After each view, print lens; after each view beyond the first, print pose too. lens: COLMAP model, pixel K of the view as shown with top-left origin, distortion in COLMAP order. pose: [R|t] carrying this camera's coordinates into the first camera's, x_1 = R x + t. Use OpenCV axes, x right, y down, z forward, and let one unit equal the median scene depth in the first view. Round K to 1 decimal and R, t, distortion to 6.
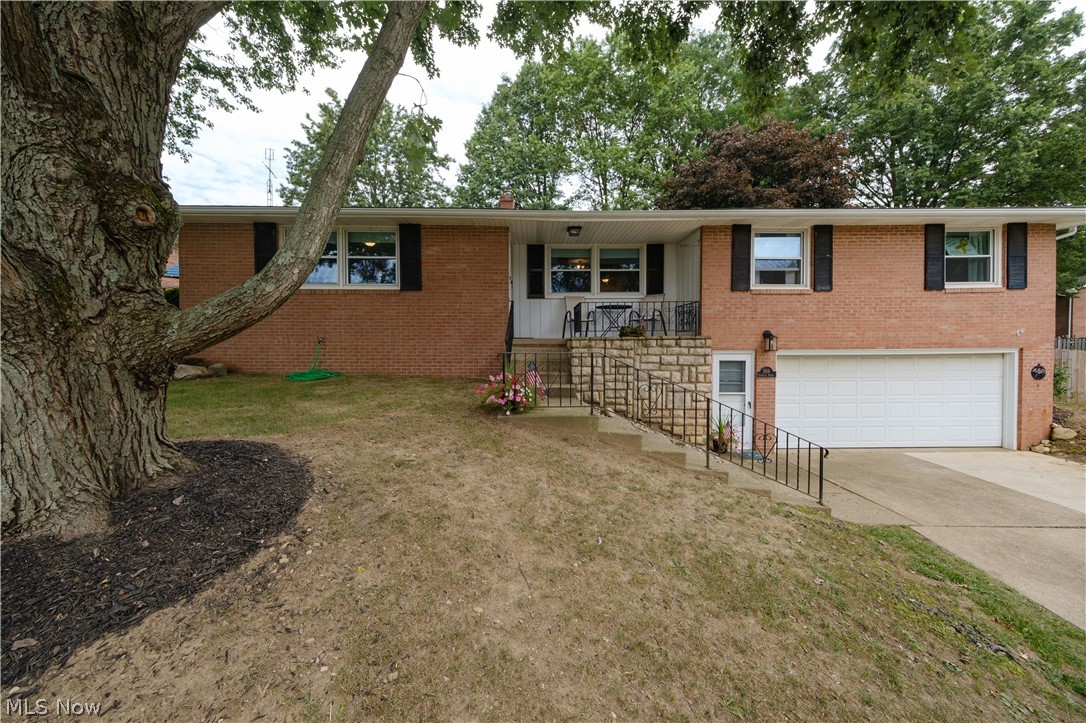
lens RADIAL K [[363.4, 0, 539.6], [0, 363.4, 349.5], [0, 0, 1]] dist [0.007988, -0.001455]
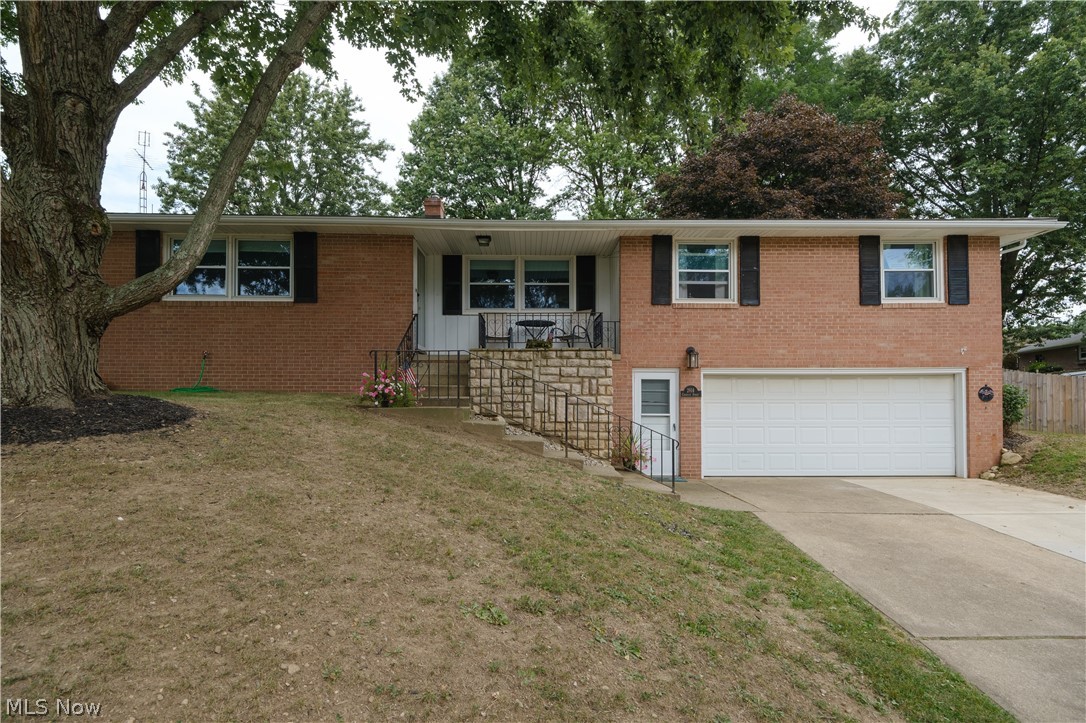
lens RADIAL K [[530.2, 0, 547.0], [0, 530.2, 394.5], [0, 0, 1]] dist [0.008336, -0.001337]
pose [[0.999701, -0.001945, 0.024355, 0.218549], [0.002767, 0.999426, -0.033760, 0.113830], [-0.024275, 0.033817, 0.999133, -0.347812]]
